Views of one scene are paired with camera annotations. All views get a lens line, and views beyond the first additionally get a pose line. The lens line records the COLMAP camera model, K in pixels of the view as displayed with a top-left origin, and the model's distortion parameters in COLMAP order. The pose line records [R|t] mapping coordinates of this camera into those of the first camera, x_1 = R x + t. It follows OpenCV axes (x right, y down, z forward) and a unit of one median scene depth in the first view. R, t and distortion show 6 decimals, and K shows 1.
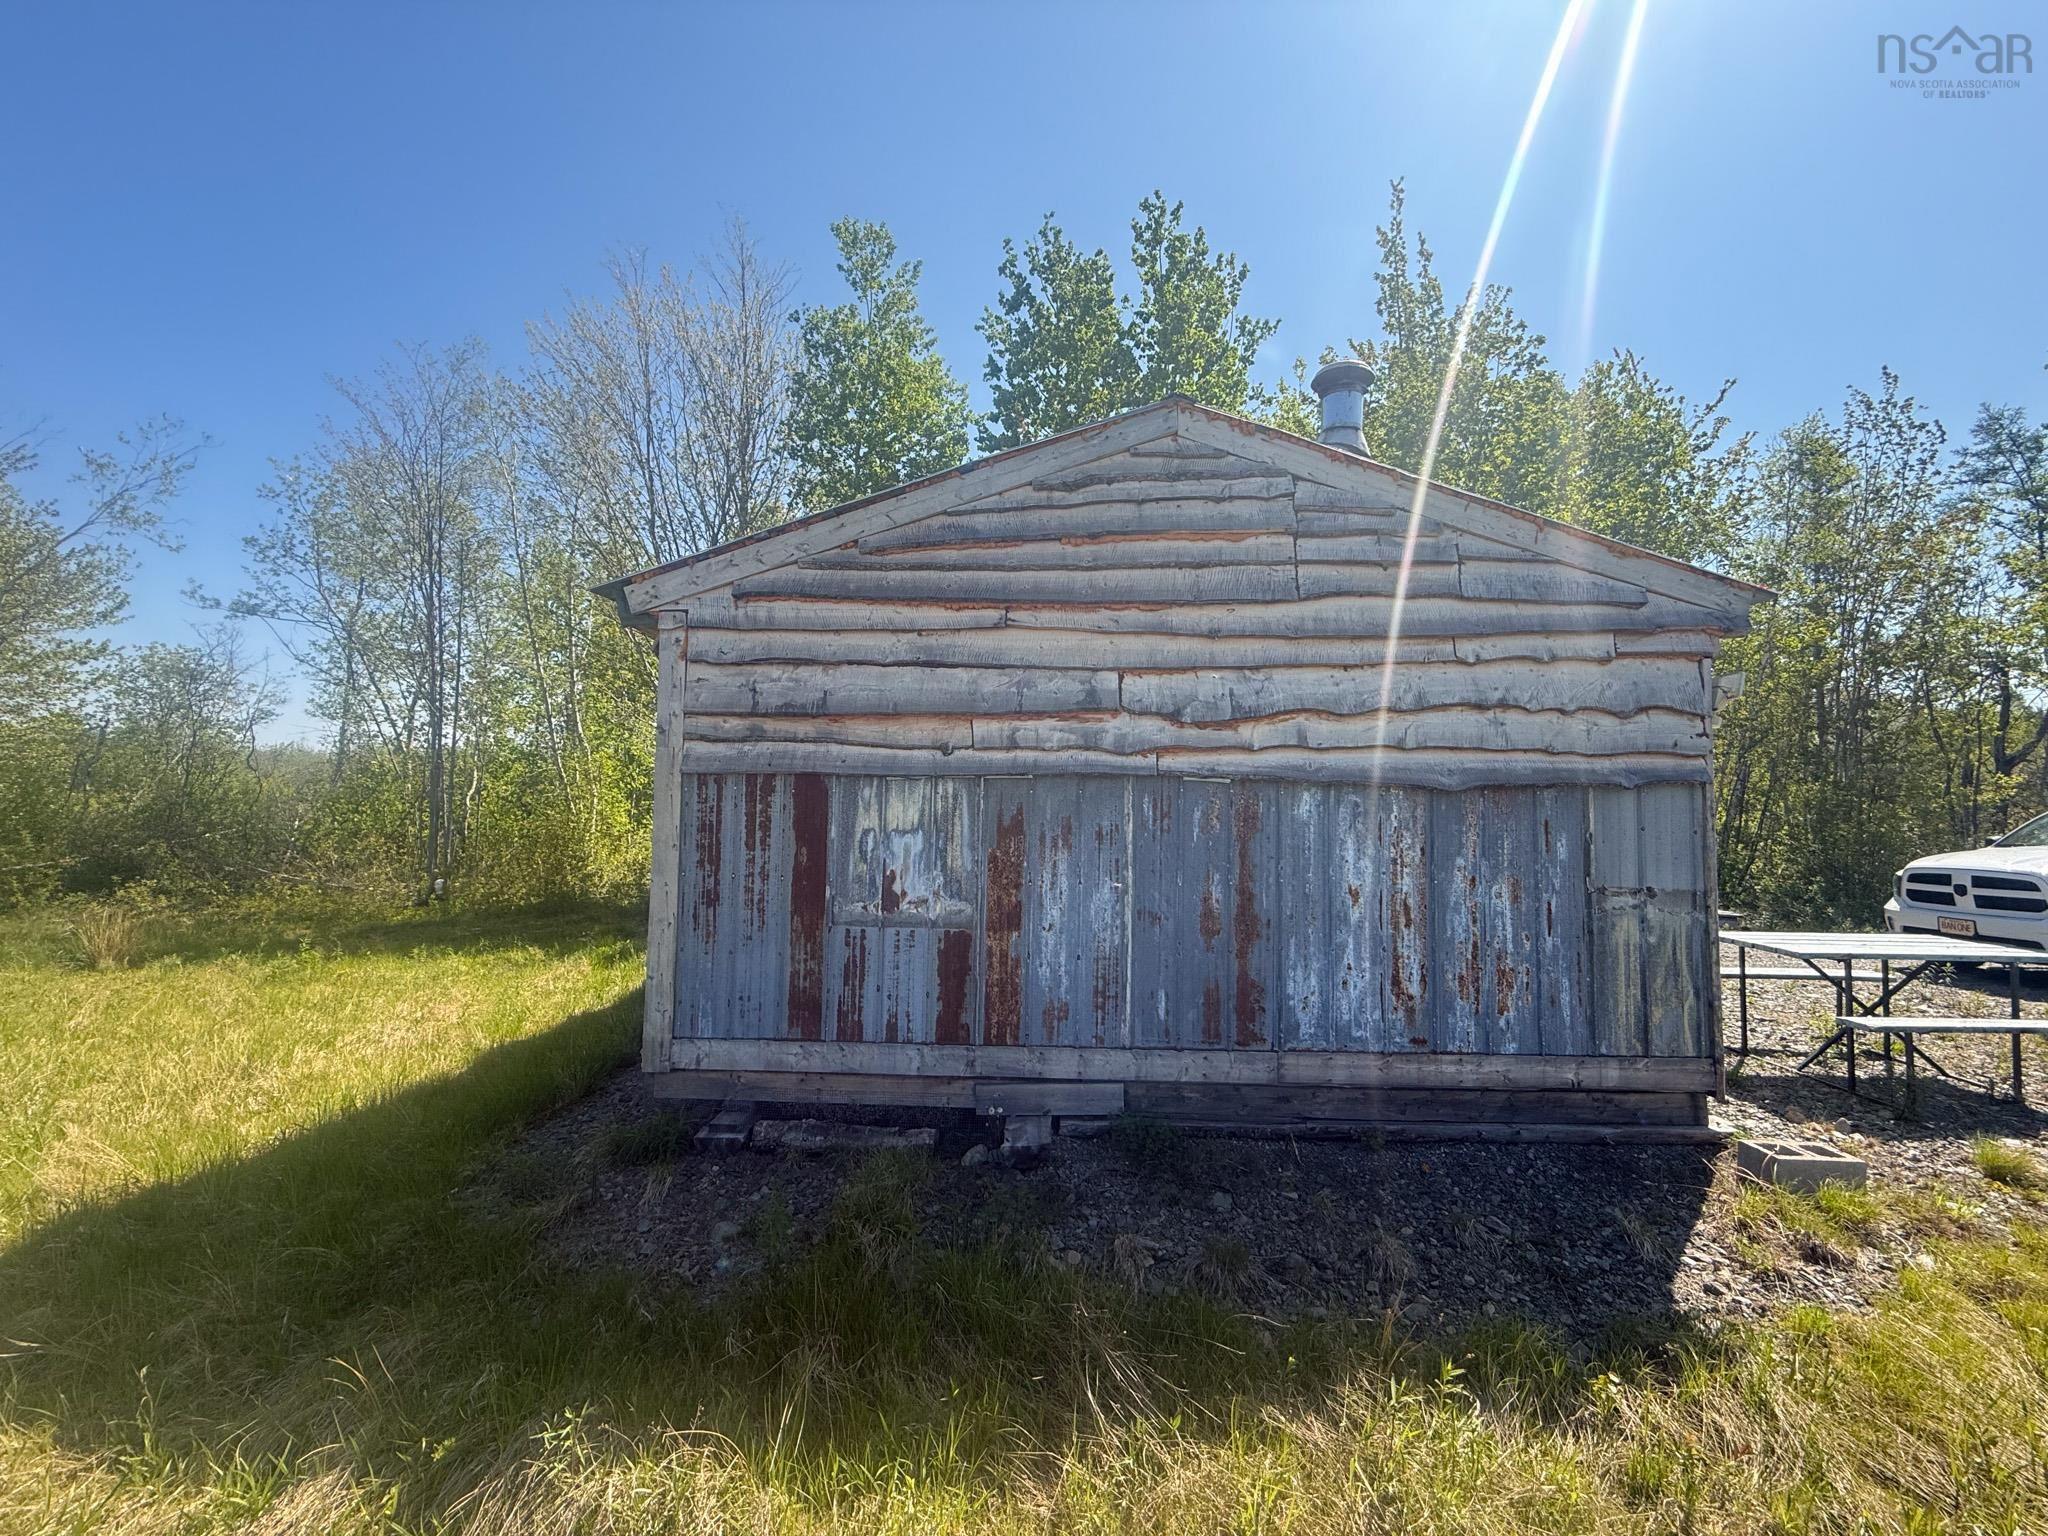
lens RADIAL K [[814.0, 0, 1021.5], [0, 814.0, 765.6], [0, 0, 1]] dist [-0.000323, 0.000070]
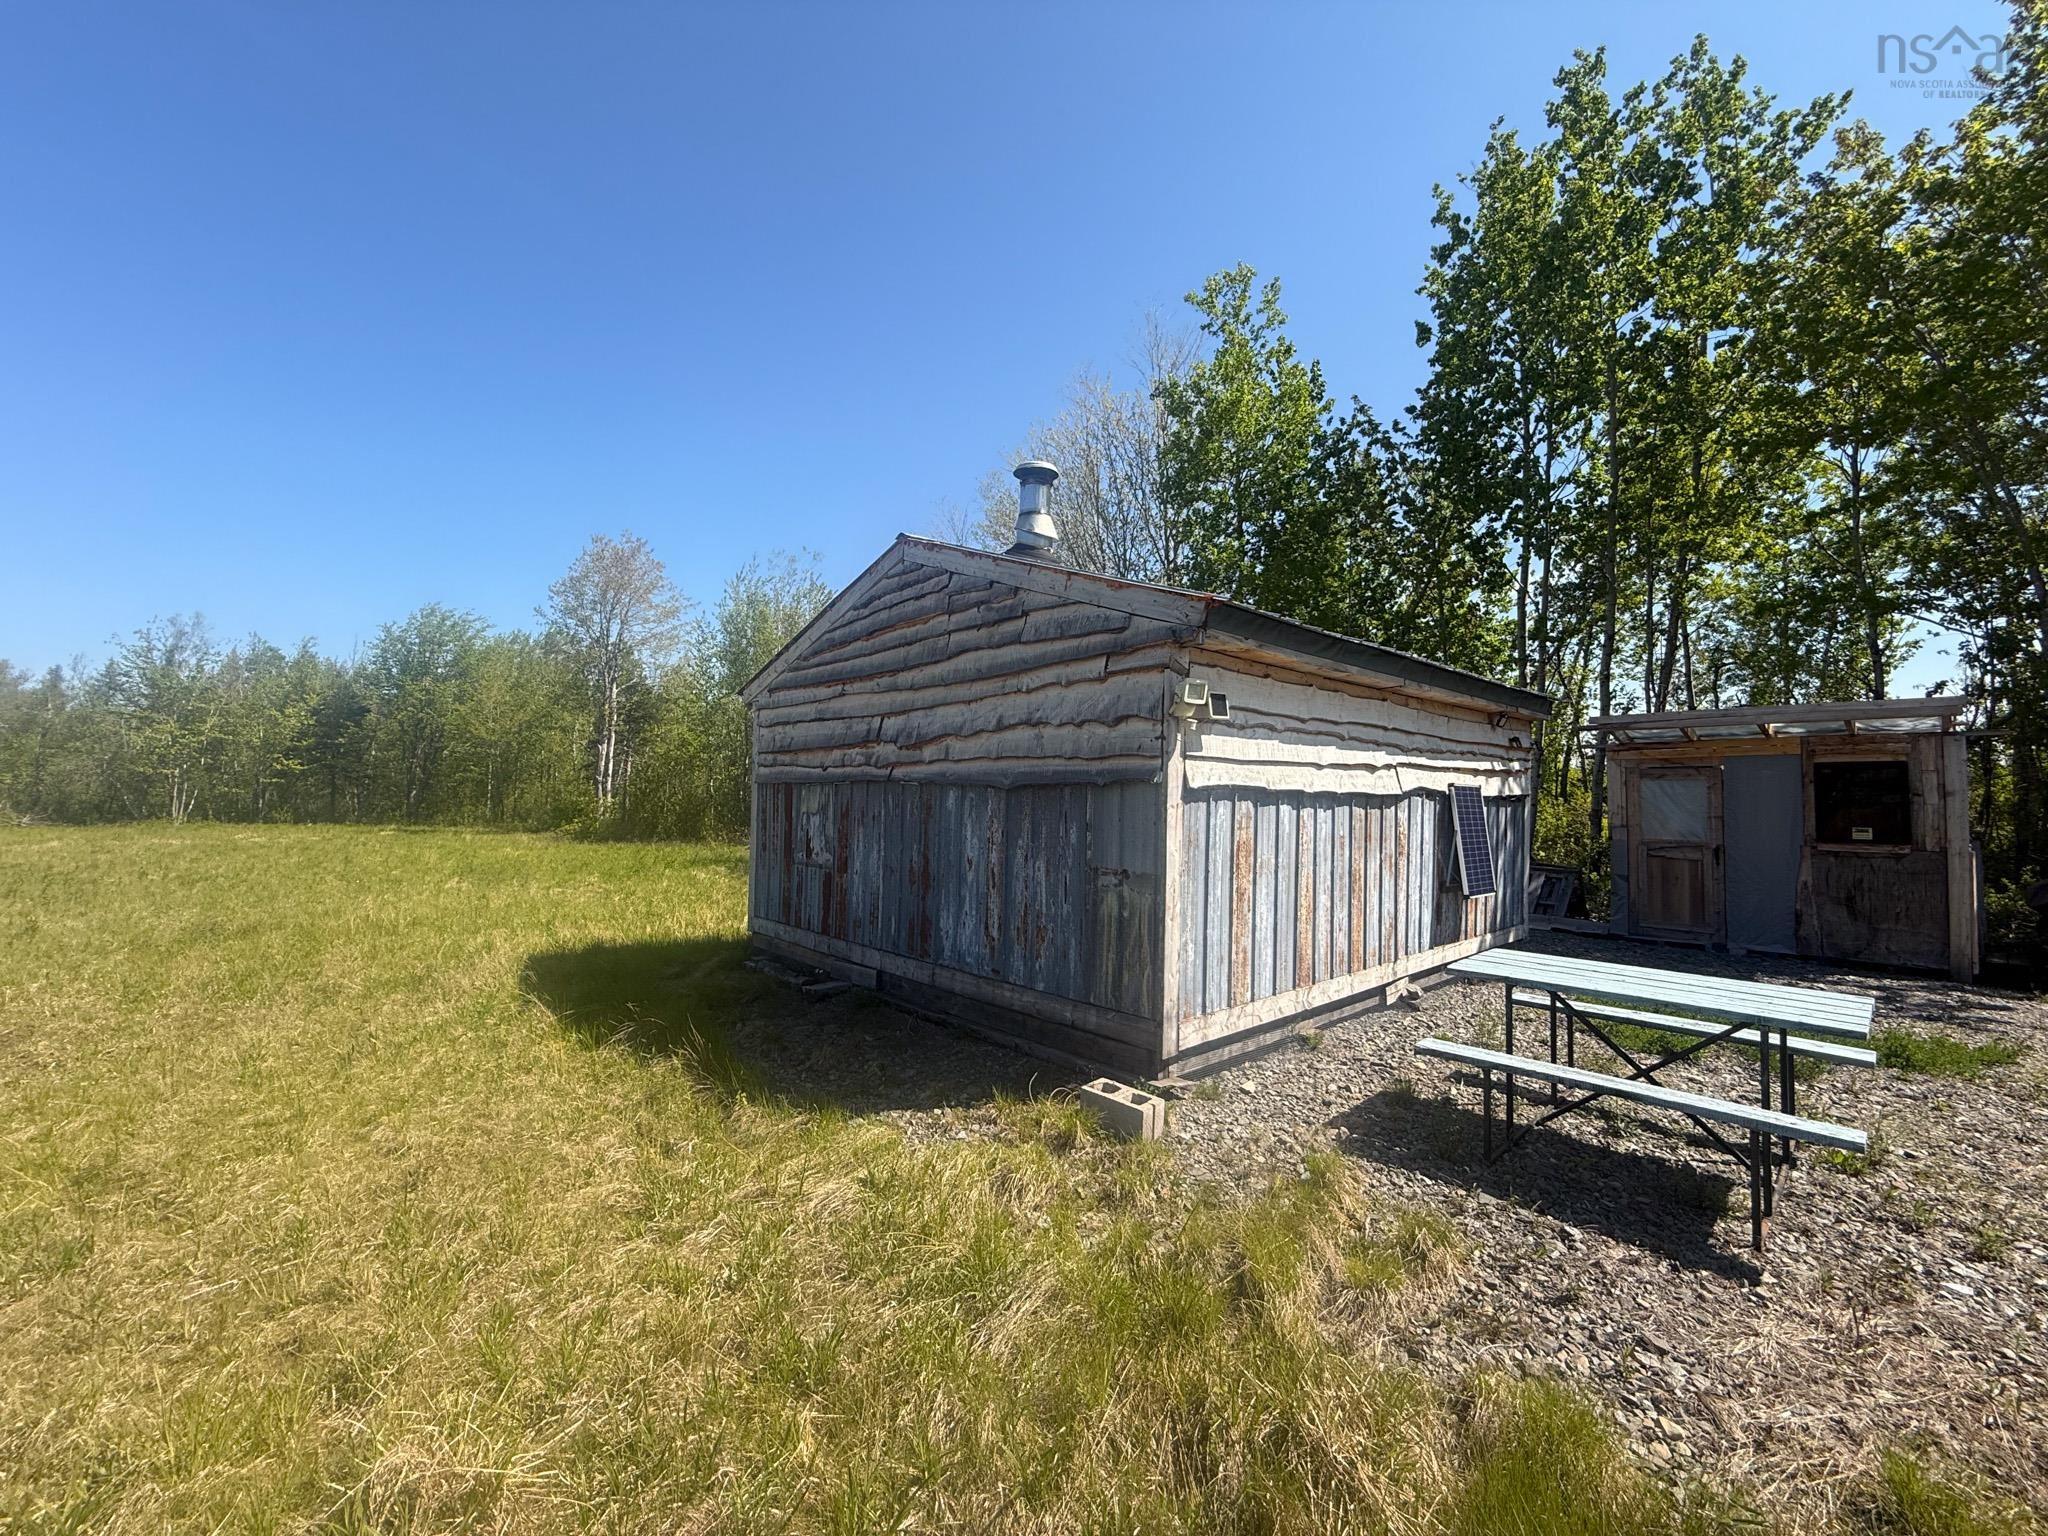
lens RADIAL K [[814.0, 0, 1021.5], [0, 814.0, 765.6], [0, 0, 1]] dist [-0.000323, 0.000070]
pose [[0.700662, -0.028924, -0.712907, 1.470914], [0.031736, 0.999452, -0.009359, 0.005457], [0.712787, -0.016067, 0.701196, 0.070760]]
